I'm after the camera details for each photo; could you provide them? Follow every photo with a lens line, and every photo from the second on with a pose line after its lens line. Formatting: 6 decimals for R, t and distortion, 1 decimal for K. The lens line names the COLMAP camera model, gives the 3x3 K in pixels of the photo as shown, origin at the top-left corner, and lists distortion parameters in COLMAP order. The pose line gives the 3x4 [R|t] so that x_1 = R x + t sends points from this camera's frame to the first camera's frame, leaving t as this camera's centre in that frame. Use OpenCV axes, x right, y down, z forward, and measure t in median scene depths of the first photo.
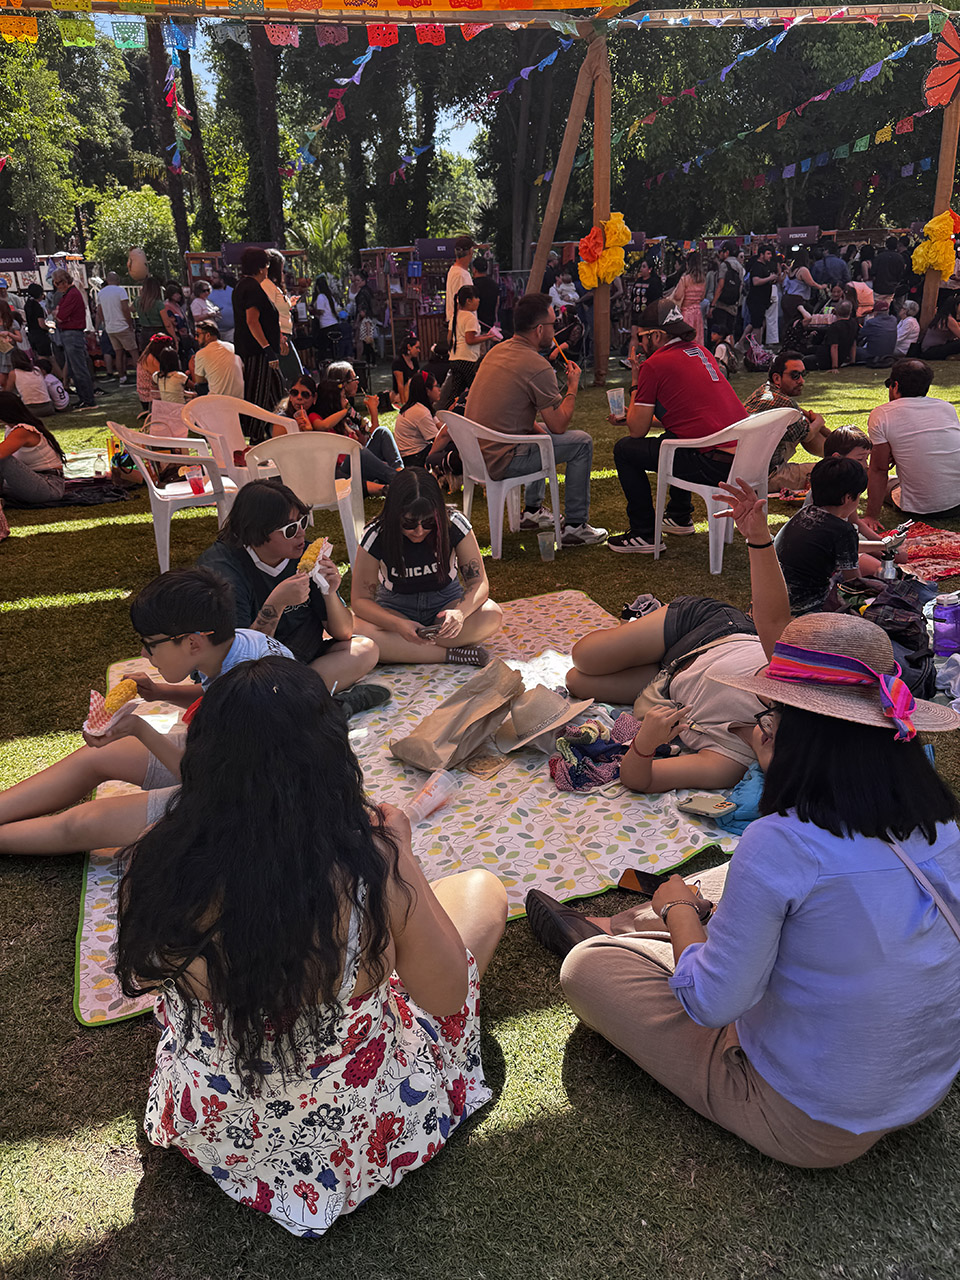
lens RADIAL K [[970.5, 0, 478.8], [0, 970.5, 628.2], [0, 0, 1]] dist [0.083165, -0.096892]
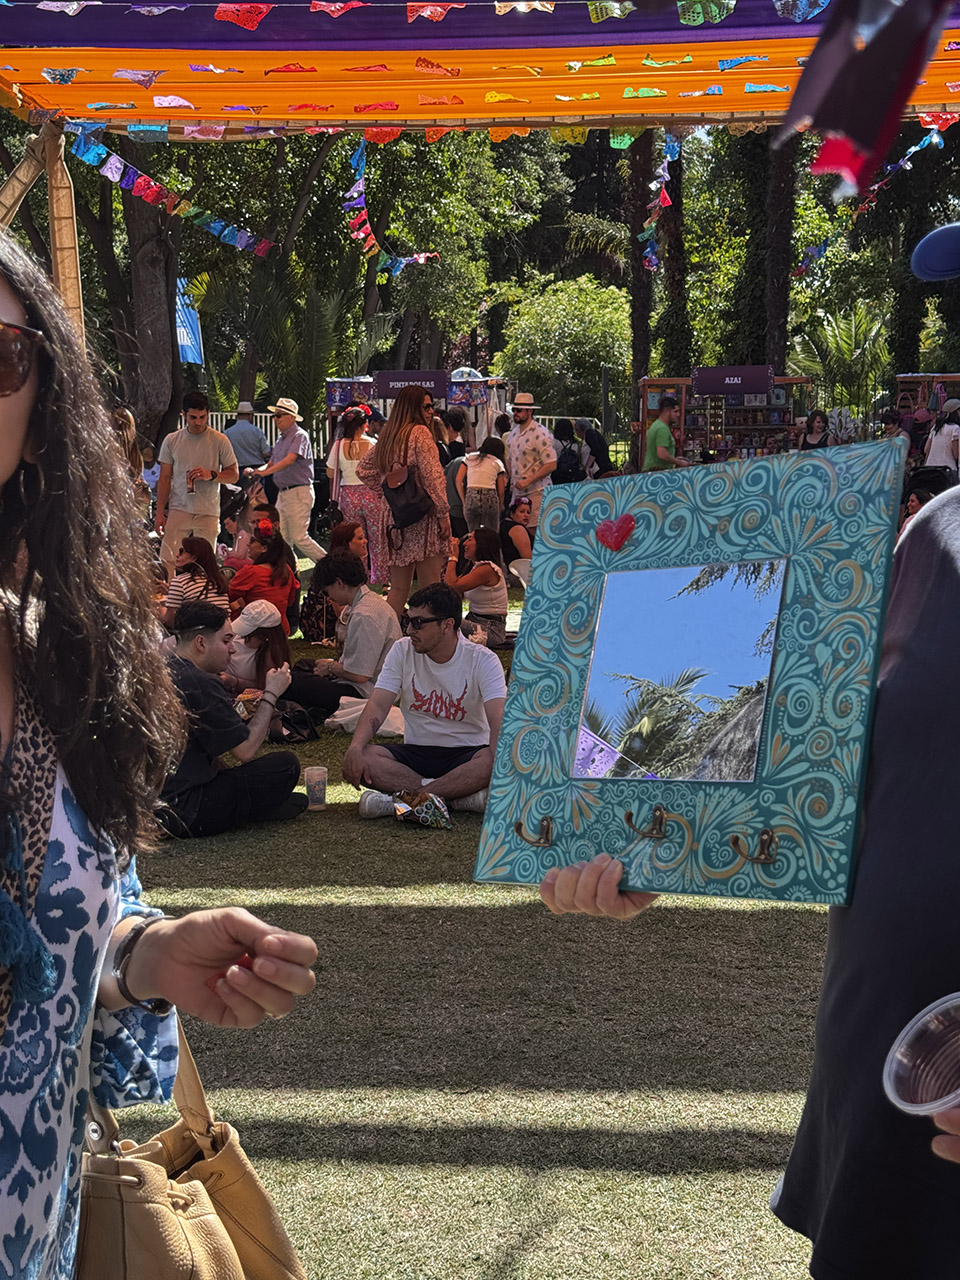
lens RADIAL K [[1924.9, 0, 480.0], [0, 1924.9, 640.0], [0, 0, 1]] dist [0.207216, -0.003629]
pose [[0.941758, 0.071021, -0.328707, 0.215953], [-0.140837, 0.970893, -0.193731, 0.298769], [0.305380, 0.228742, 0.924349, -0.949932]]
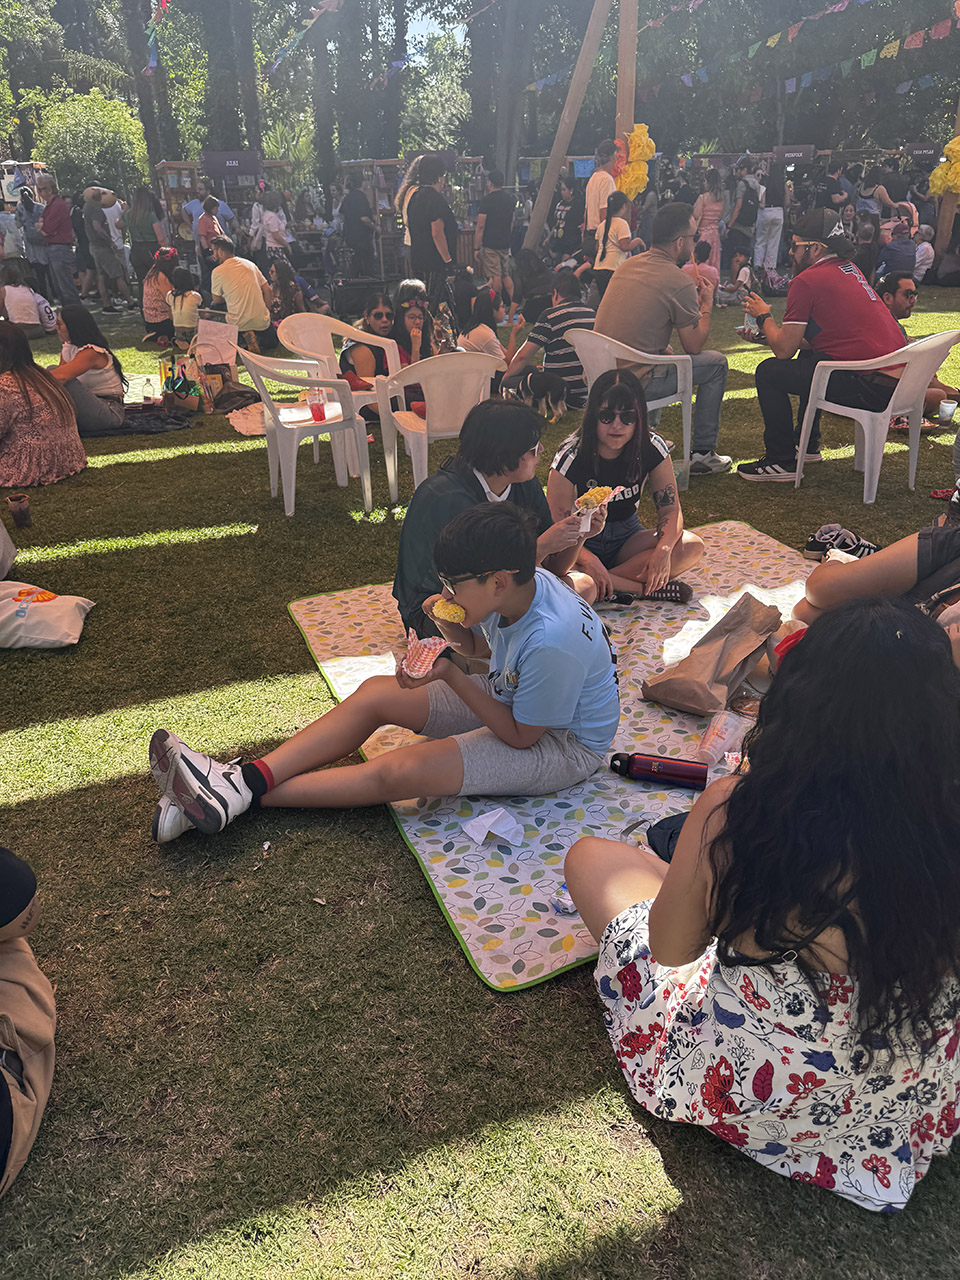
lens RADIAL K [[977.5, 0, 480.0], [0, 977.5, 640.0], [0, 0, 1]] dist [0.020970, -0.009010]
pose [[0.998062, -0.013000, 0.060852, -0.190440], [0.008071, 0.996718, 0.080544, -0.001555], [-0.061700, -0.079897, 0.994892, 0.042104]]
